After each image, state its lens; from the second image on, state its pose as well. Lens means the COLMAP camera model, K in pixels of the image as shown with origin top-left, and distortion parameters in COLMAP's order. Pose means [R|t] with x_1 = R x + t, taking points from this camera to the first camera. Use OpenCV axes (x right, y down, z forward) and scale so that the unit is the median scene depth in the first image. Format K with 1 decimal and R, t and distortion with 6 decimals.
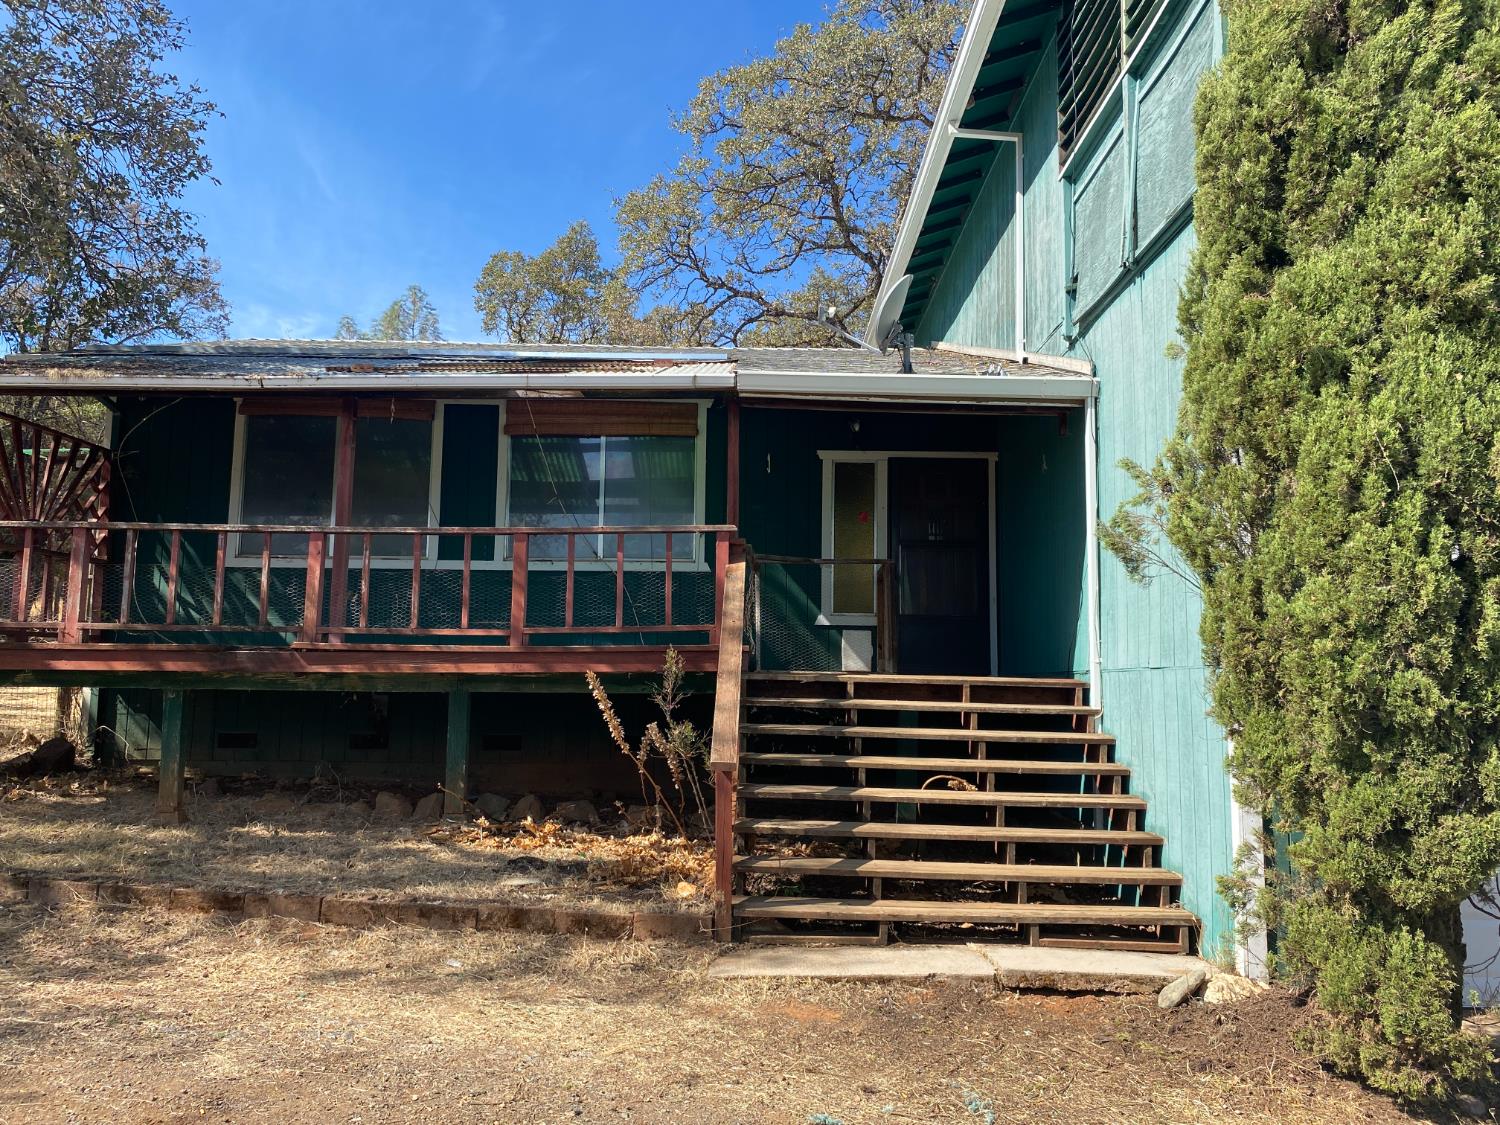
lens RADIAL K [[1124.8, 0, 748.5], [0, 1124.8, 559.9], [0, 0, 1]] dist [-0.007860, -0.007123]
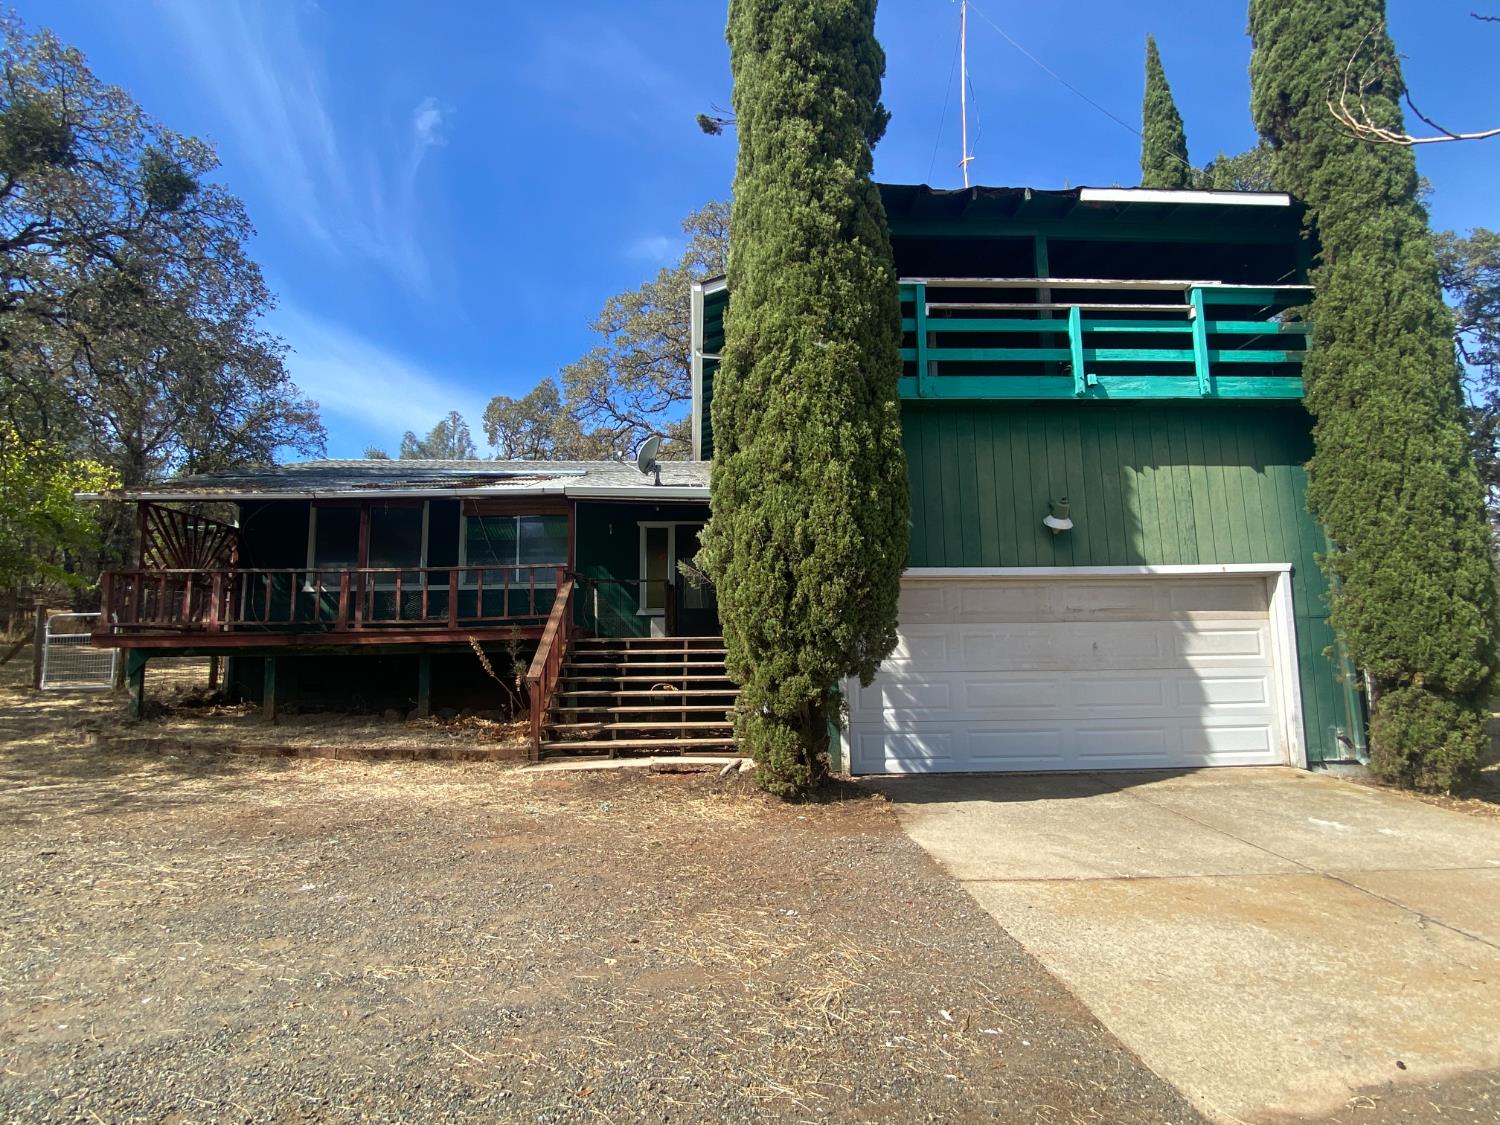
lens RADIAL K [[712.8, 0, 747.3], [0, 712.8, 569.0], [0, 0, 1]] dist [-0.016936, -0.001937]
pose [[0.995529, -0.023179, 0.091564, 0.203398], [0.024585, 0.999596, -0.014252, 0.004535], [-0.091197, 0.016439, 0.995697, -0.295150]]
